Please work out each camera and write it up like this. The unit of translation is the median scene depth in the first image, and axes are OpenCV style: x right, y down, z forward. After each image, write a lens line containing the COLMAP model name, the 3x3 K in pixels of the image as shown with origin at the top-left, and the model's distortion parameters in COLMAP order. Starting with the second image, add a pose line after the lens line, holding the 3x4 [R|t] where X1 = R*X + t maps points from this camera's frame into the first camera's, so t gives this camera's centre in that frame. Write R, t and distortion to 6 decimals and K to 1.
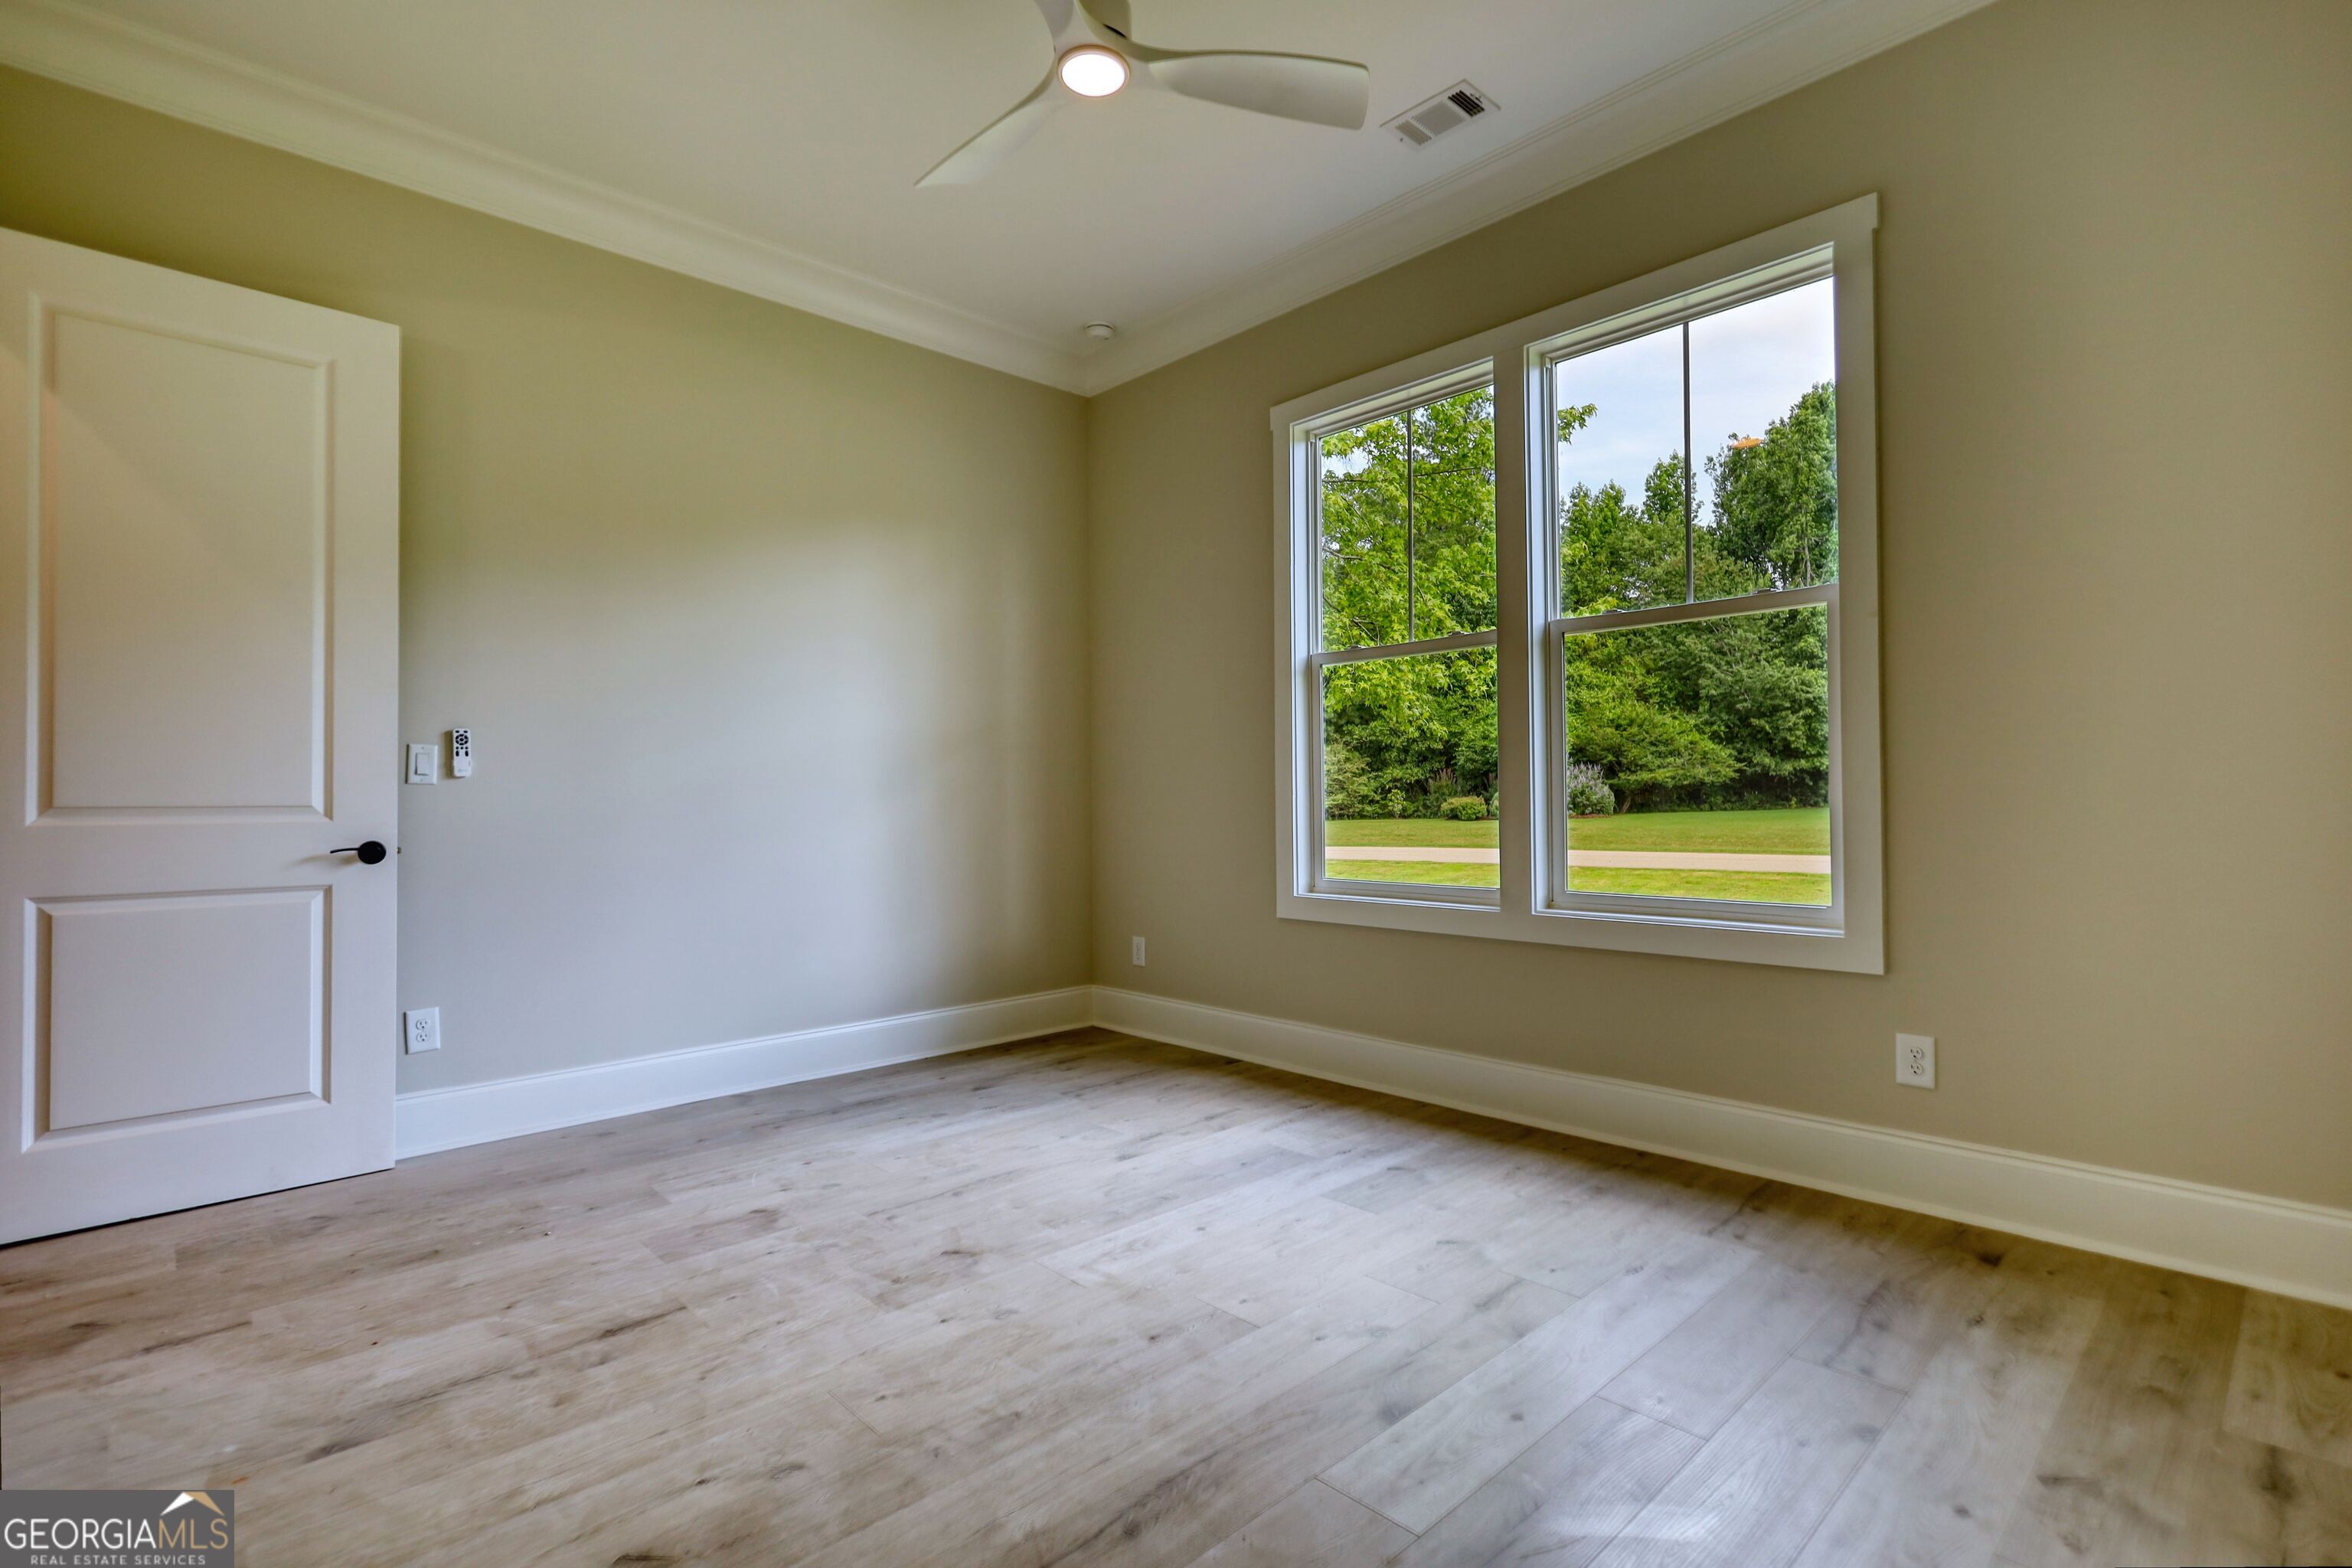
lens RADIAL K [[1090.3, 0, 1181.5], [0, 1090.3, 794.4], [0, 0, 1]] dist [0.002259, 0.001194]
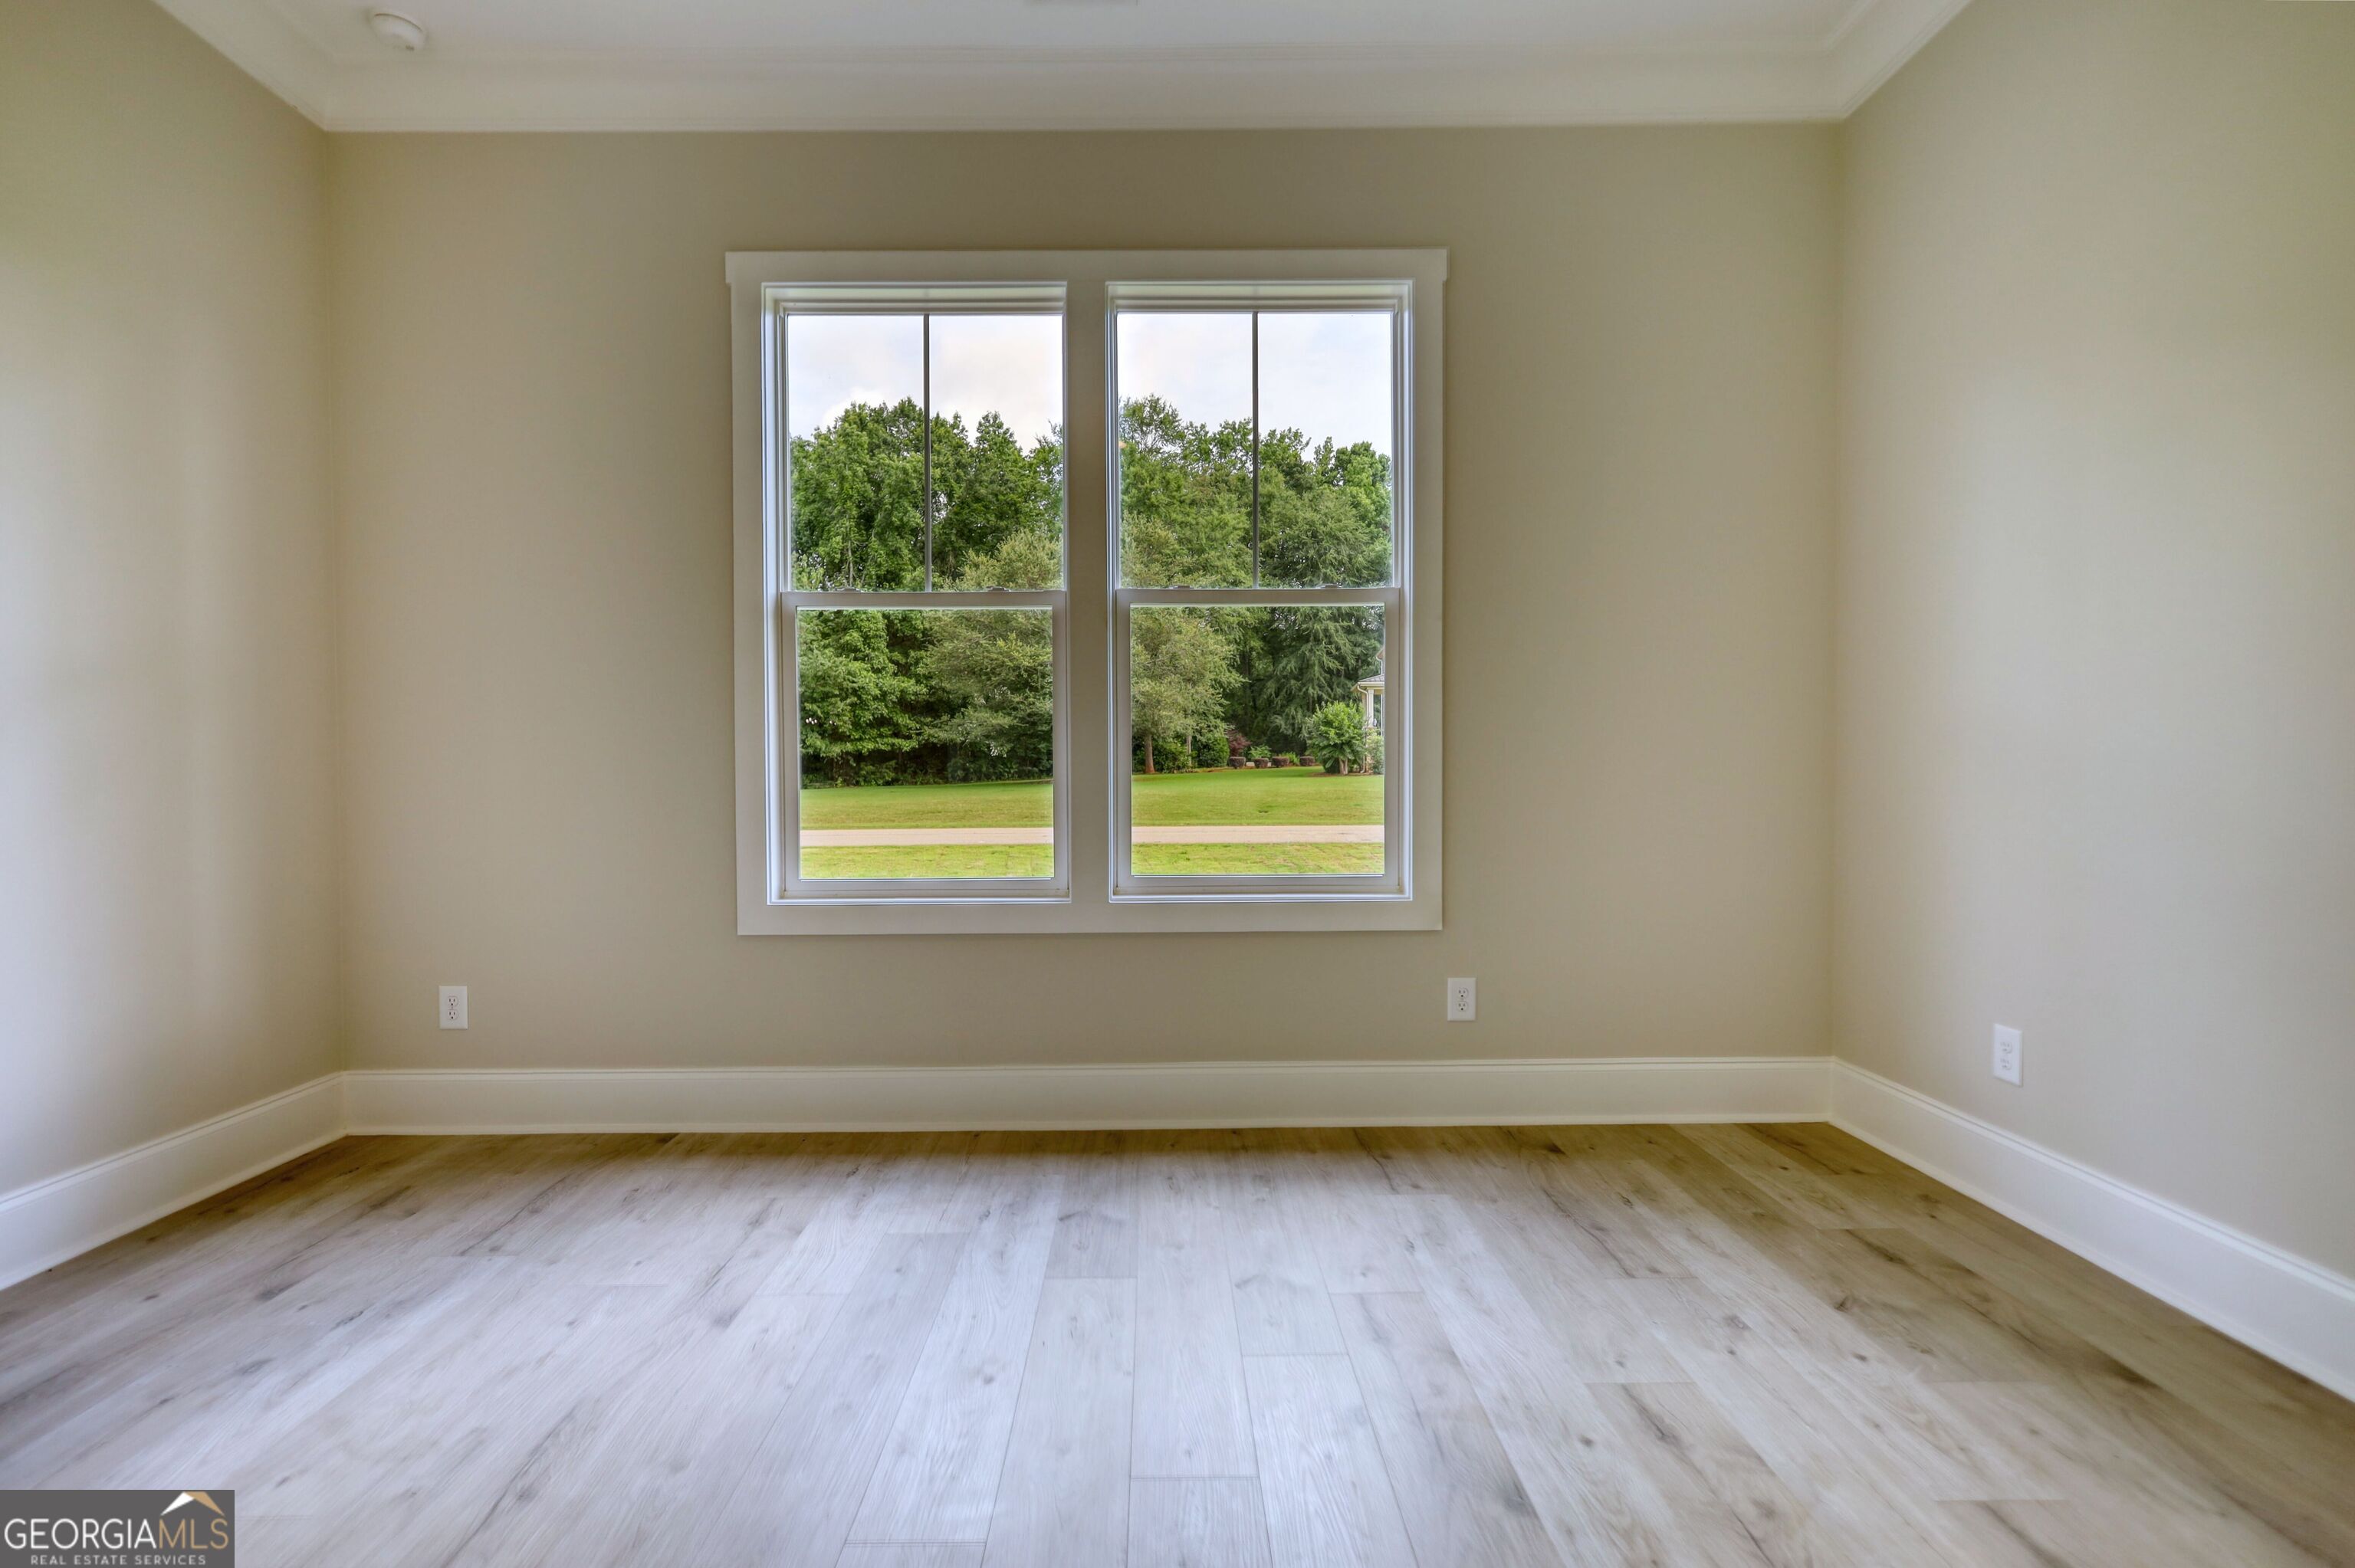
lens RADIAL K [[1091.5, 0, 1170.5], [0, 1091.5, 793.5], [0, 0, 1]] dist [0.002259, 0.001194]
pose [[0.687238, -0.008461, 0.726383, -0.336643], [-0.004623, 0.999861, 0.016020, 0.002445], [-0.726418, -0.014368, 0.687103, 0.346196]]
